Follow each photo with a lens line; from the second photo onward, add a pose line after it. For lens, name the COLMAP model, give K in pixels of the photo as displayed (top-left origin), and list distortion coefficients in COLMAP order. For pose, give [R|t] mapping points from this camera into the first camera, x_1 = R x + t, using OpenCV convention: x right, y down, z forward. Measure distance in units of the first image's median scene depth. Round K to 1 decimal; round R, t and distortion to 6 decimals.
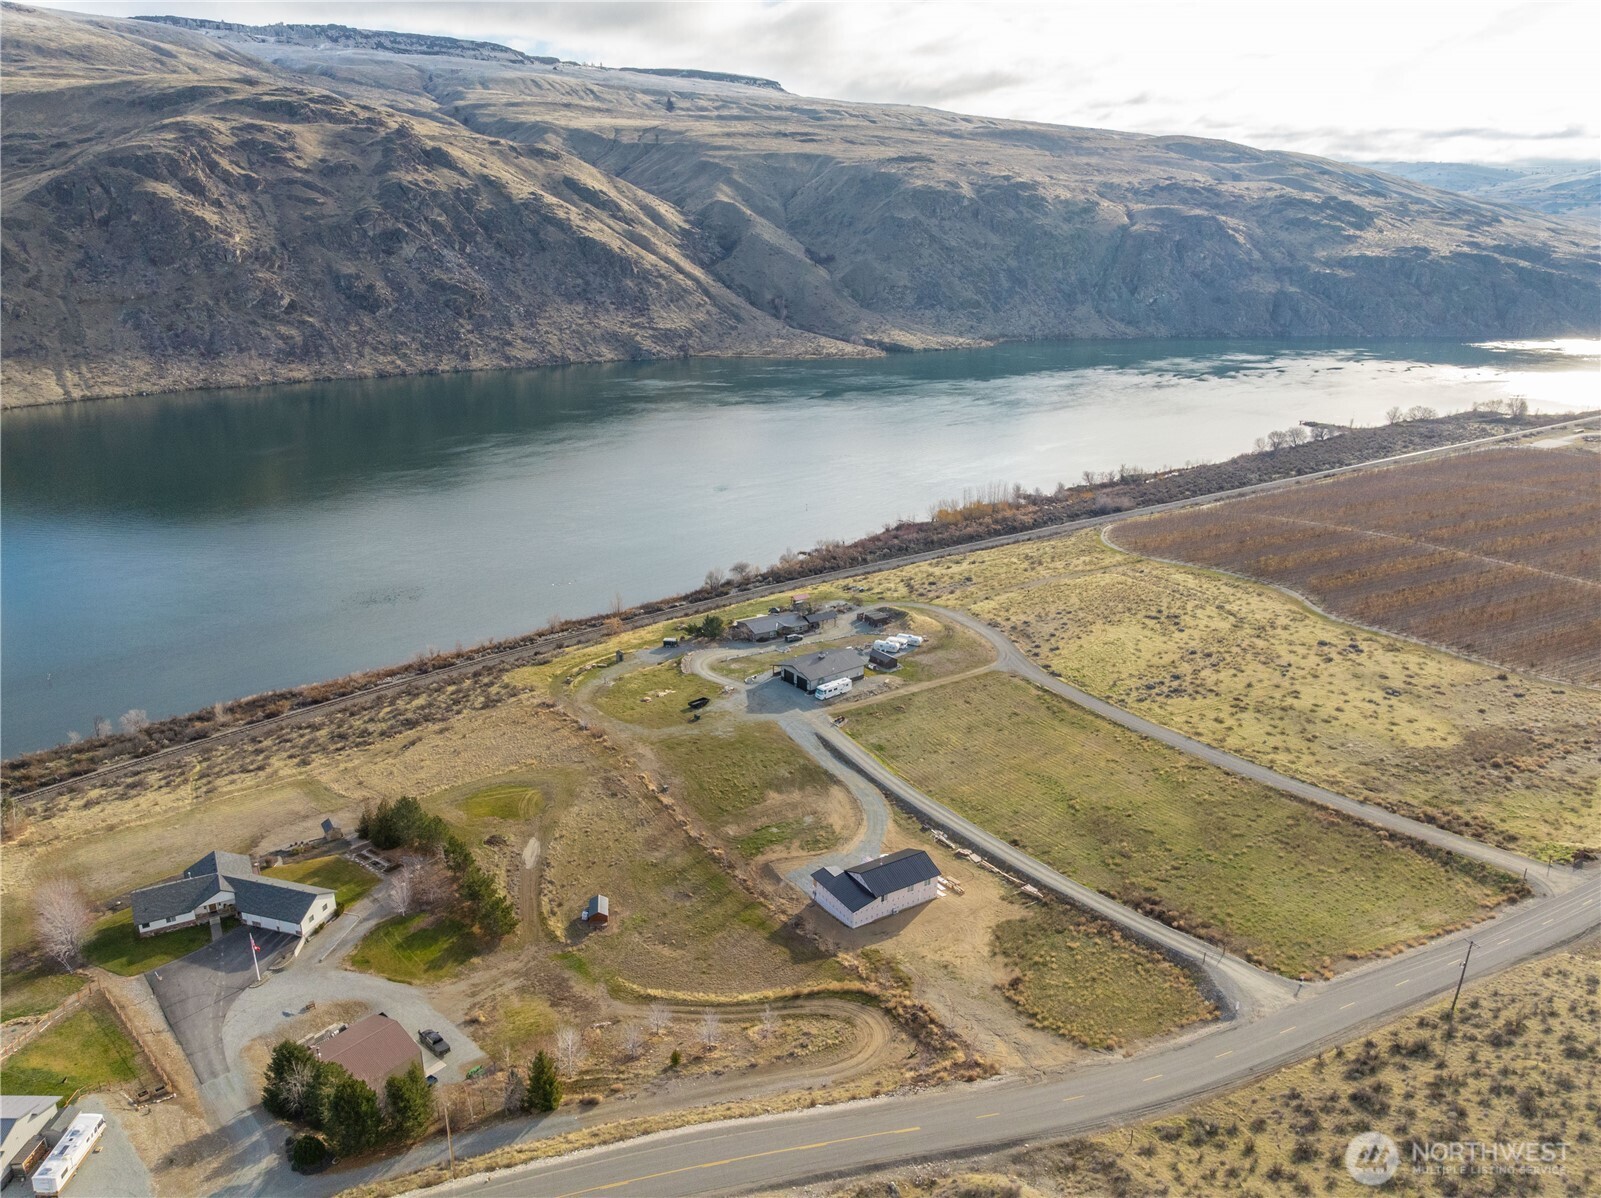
lens RADIAL K [[1129.6, 0, 802.8], [0, 1129.6, 600.7], [0, 0, 1]] dist [-0.037512, -0.001884]
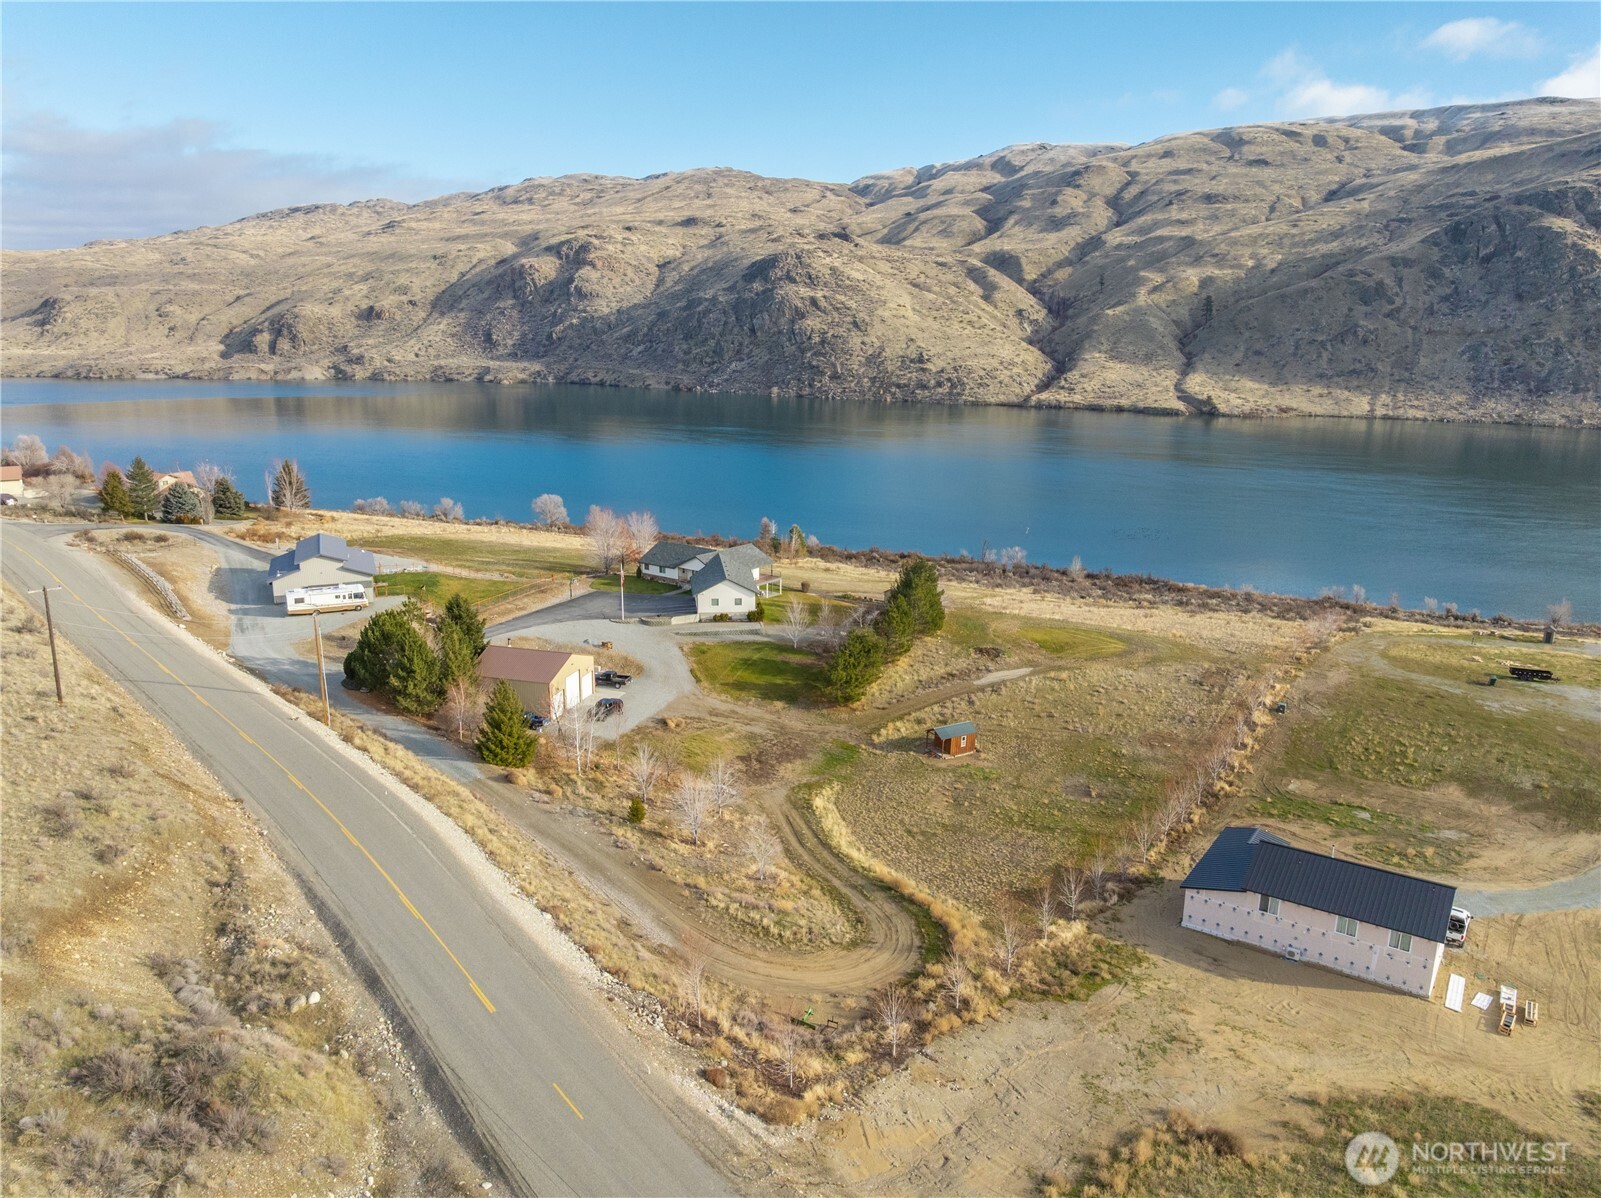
lens RADIAL K [[1128.8, 0, 800.5], [0, 1128.8, 599.0], [0, 0, 1]] dist [-0.061276, 0.038753]
pose [[0.393713, 0.215822, -0.893539, 0.060262], [-0.299174, 0.949210, 0.097446, 0.025934], [0.869187, 0.228957, 0.438284, 0.099255]]
